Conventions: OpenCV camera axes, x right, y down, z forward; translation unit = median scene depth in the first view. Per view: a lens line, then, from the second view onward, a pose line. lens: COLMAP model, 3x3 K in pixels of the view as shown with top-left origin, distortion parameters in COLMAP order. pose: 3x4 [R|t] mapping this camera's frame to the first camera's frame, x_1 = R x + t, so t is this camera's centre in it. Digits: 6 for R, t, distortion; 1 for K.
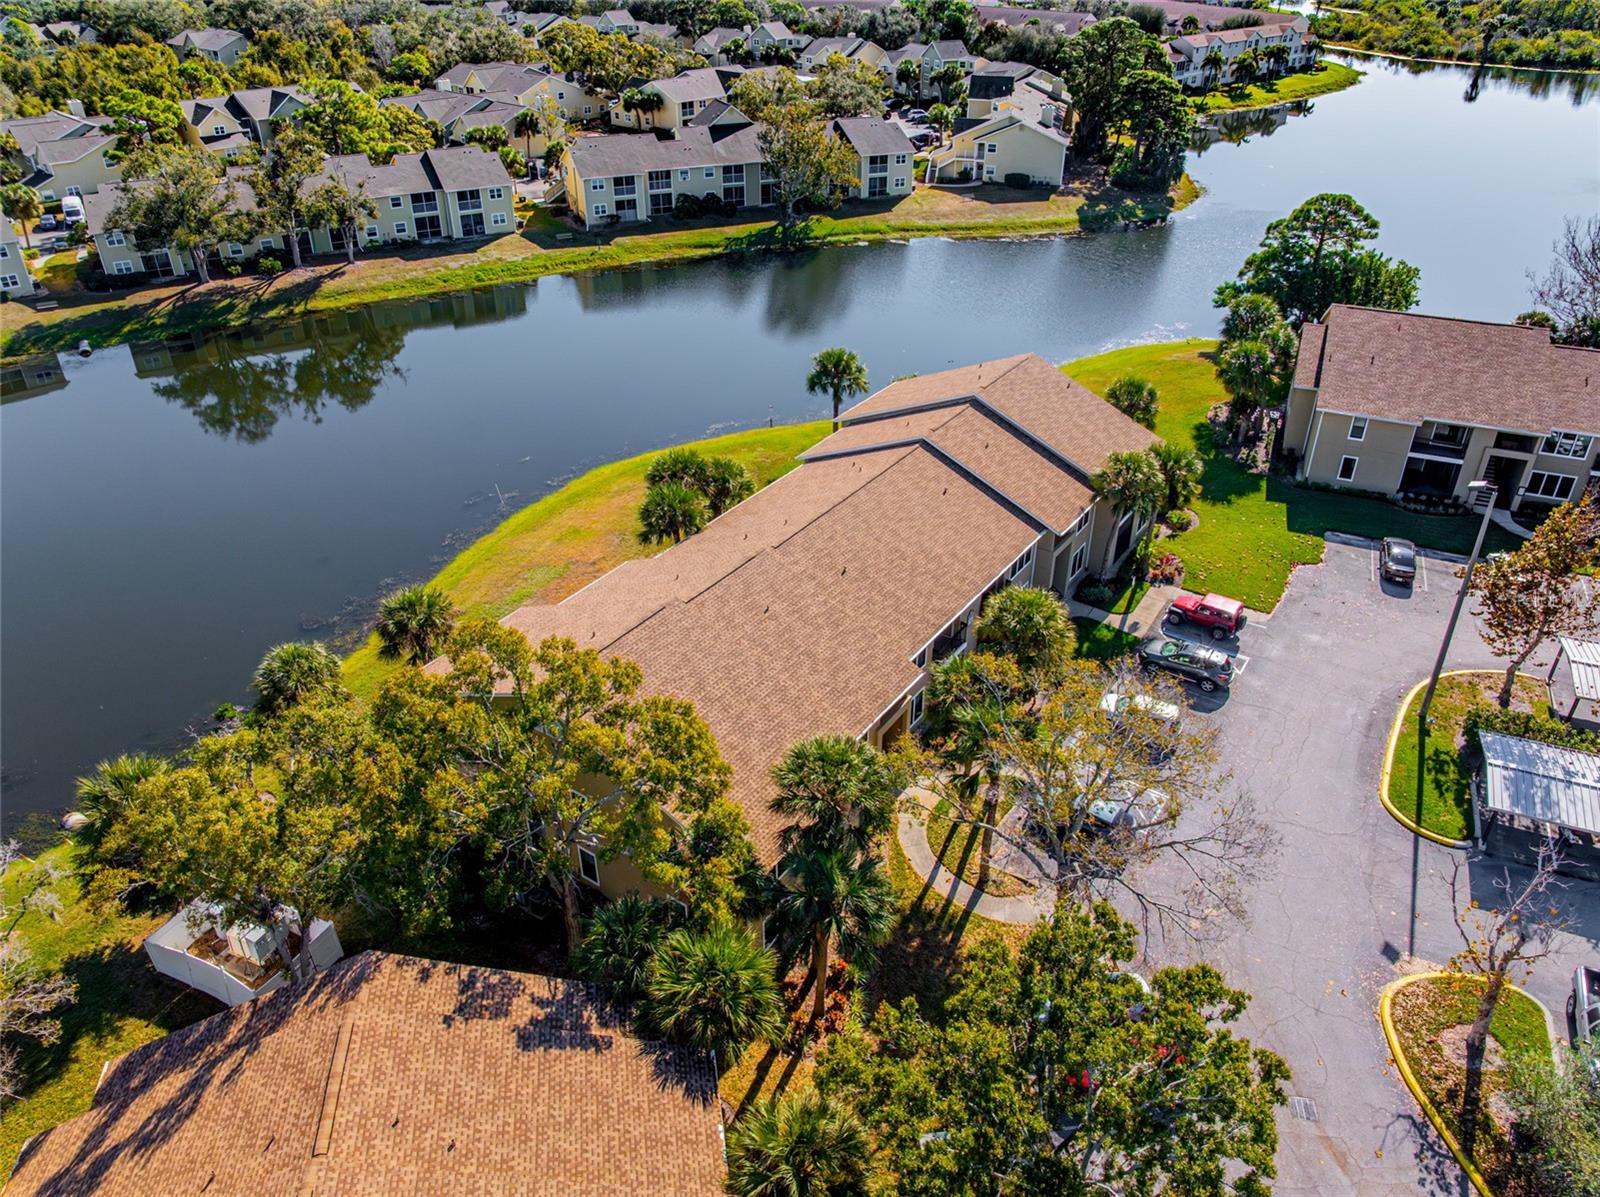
lens RADIAL K [[1131.8, 0, 800.0], [0, 1131.8, 598.5], [0, 0, 1]] dist [-0.054878, 0.019889]
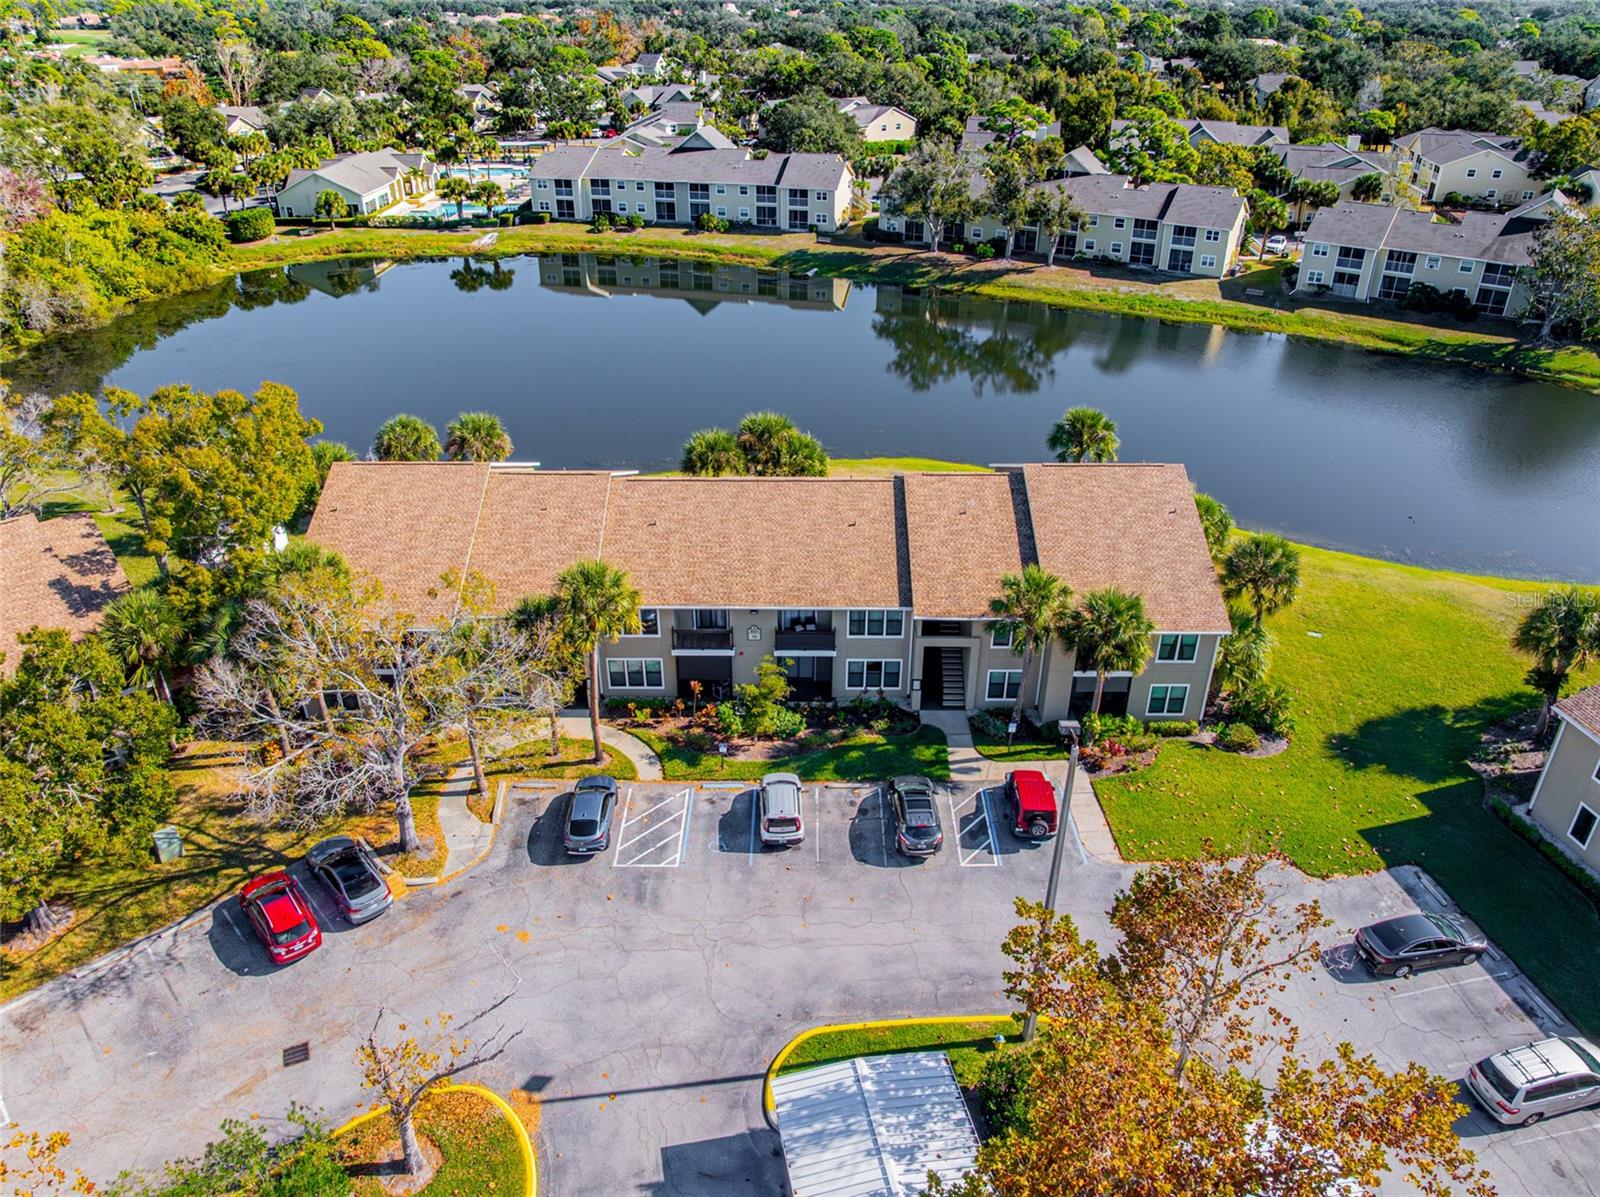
lens RADIAL K [[1131.8, 0, 800.0], [0, 1131.8, 598.5], [0, 0, 1]] dist [-0.054878, 0.019889]
pose [[0.558416, 0.408806, -0.721837, 0.363803], [-0.439637, 0.883738, 0.160393, -0.077492], [0.703485, 0.227780, 0.673220, 0.155050]]
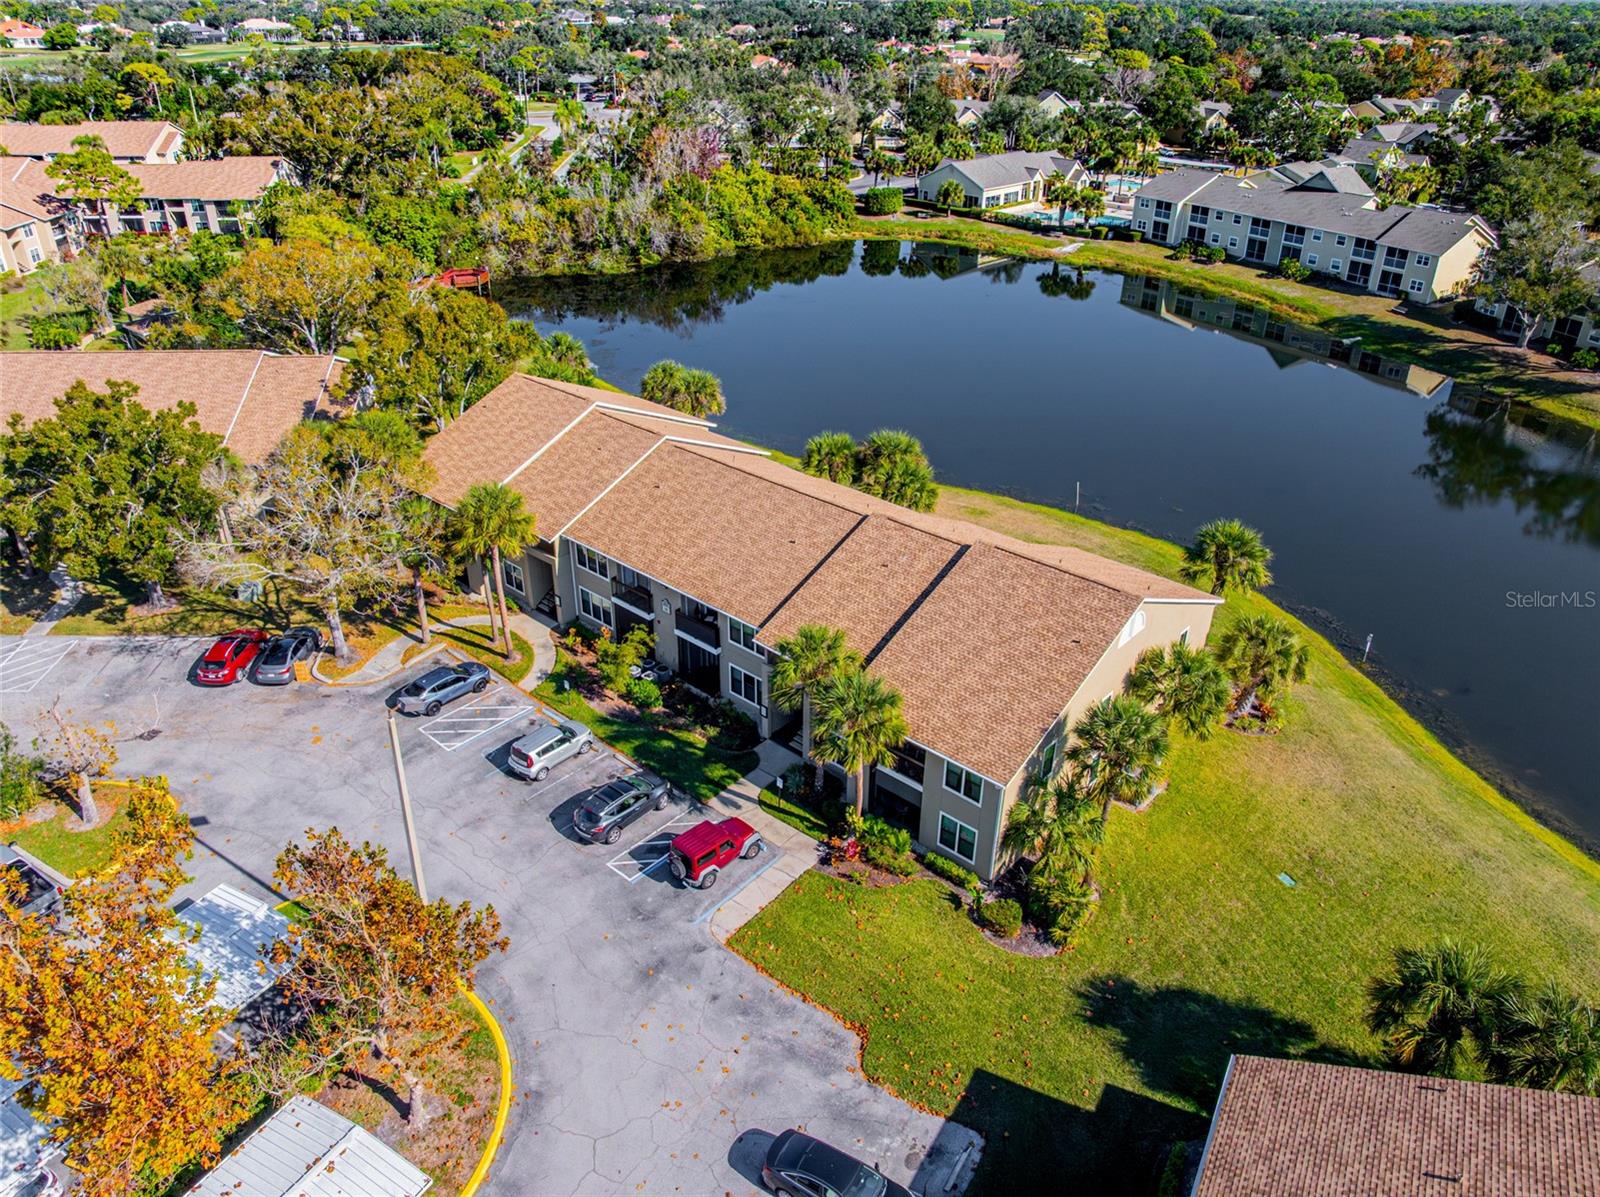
lens RADIAL K [[1131.8, 0, 800.0], [0, 1131.8, 598.5], [0, 0, 1]] dist [-0.054878, 0.019889]
pose [[-0.136446, 0.480204, -0.866480, 0.431175], [-0.529519, 0.703872, 0.473470, -0.227747], [0.837253, 0.523421, 0.158237, 0.394626]]
